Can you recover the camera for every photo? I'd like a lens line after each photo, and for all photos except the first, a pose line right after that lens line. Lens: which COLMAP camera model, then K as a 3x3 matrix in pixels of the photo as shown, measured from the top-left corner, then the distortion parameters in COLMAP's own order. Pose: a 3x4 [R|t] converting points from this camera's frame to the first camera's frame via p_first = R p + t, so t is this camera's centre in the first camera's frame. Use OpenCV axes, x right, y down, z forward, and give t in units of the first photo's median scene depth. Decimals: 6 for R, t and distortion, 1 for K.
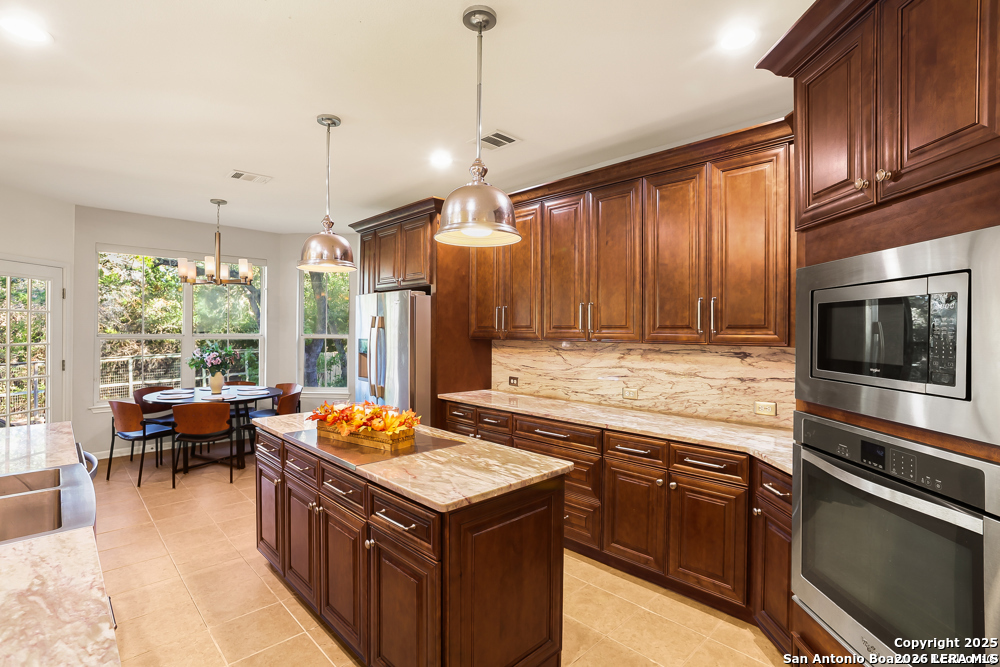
lens RADIAL K [[482.2, 0, 500.0], [0, 482.2, 333.5], [0, 0, 1]] dist [-0.003035, 0.000076]
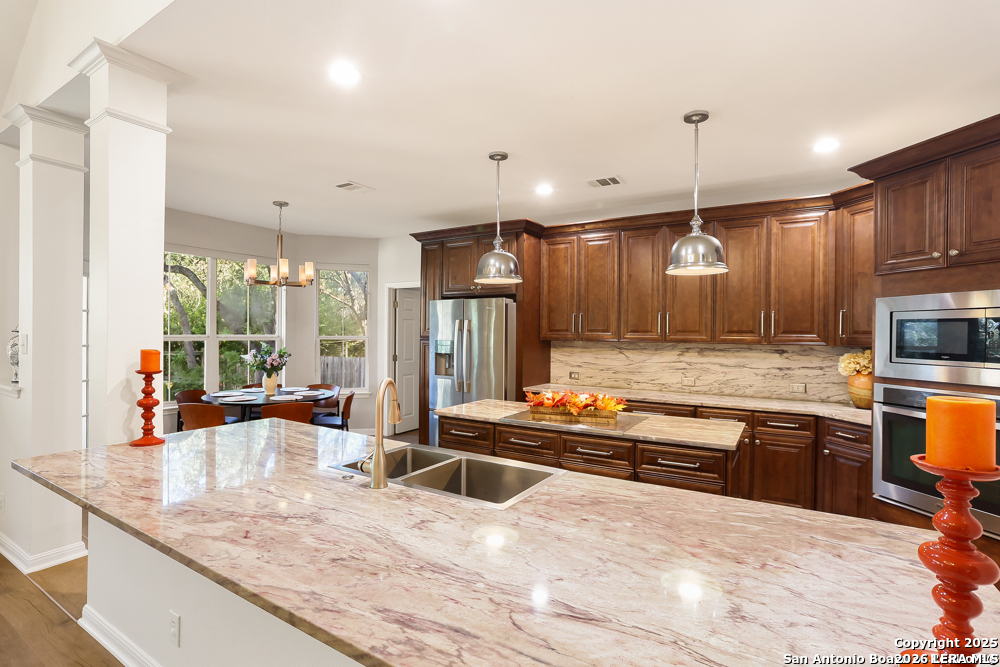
lens RADIAL K [[479.9, 0, 514.2], [0, 479.9, 338.8], [0, 0, 1]] dist [-0.001849, 0.000032]
pose [[0.963619, 0.001623, 0.267275, -0.576228], [-0.003681, 0.999967, 0.007198, -0.000590], [-0.267255, -0.007920, 0.963593, -0.143816]]
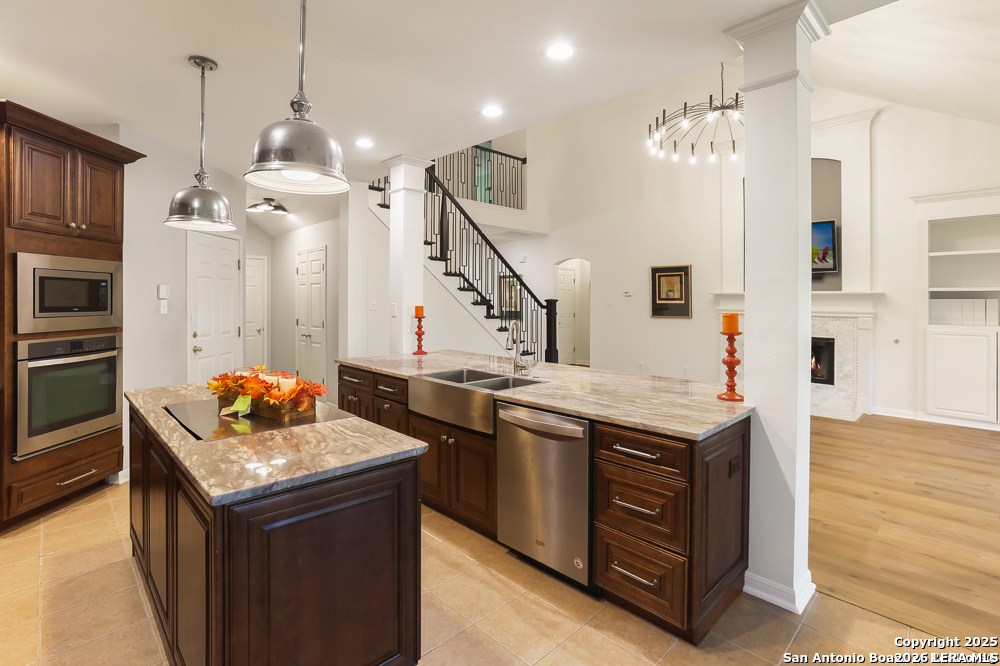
lens RADIAL K [[469.4, 0, 497.9], [0, 469.4, 300.1], [0, 0, 1]] dist [-0.002081, -0.000114]
pose [[-0.999538, -0.008645, 0.029127, -0.566079], [-0.008369, 0.999919, 0.009585, -0.002743], [-0.029207, 0.009336, -0.999530, 1.397147]]
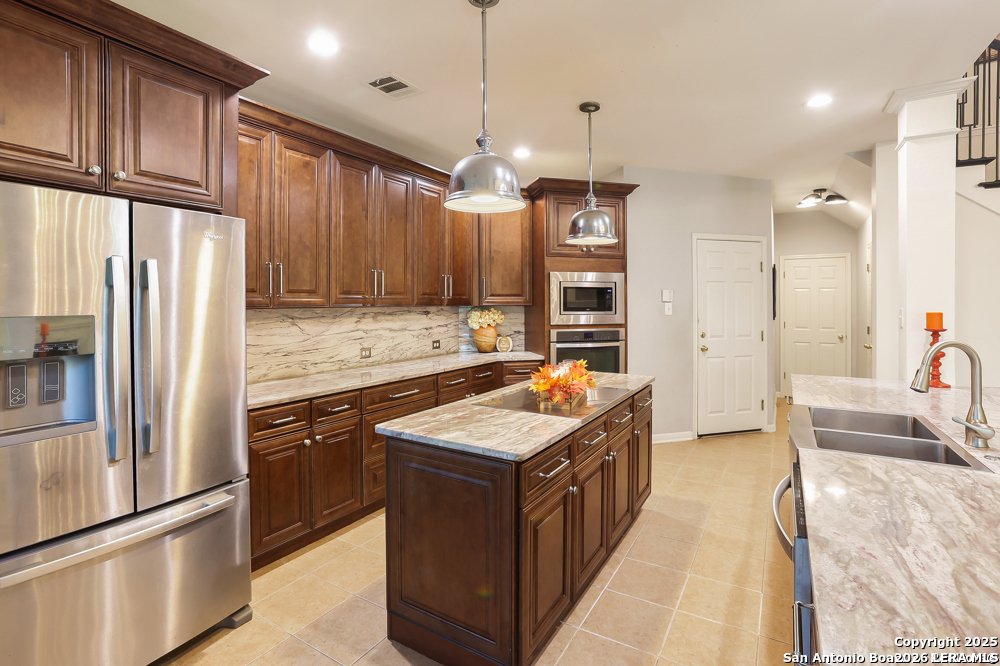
lens RADIAL K [[476.0, 0, 497.1], [0, 476.0, 301.4], [0, 0, 1]] dist [-0.052212, 0.000132]
pose [[-0.249347, -0.004891, 0.968402, -0.928351], [0.004802, 0.999969, 0.006287, -0.000145], [-0.968402, 0.006218, -0.249316, 1.045387]]
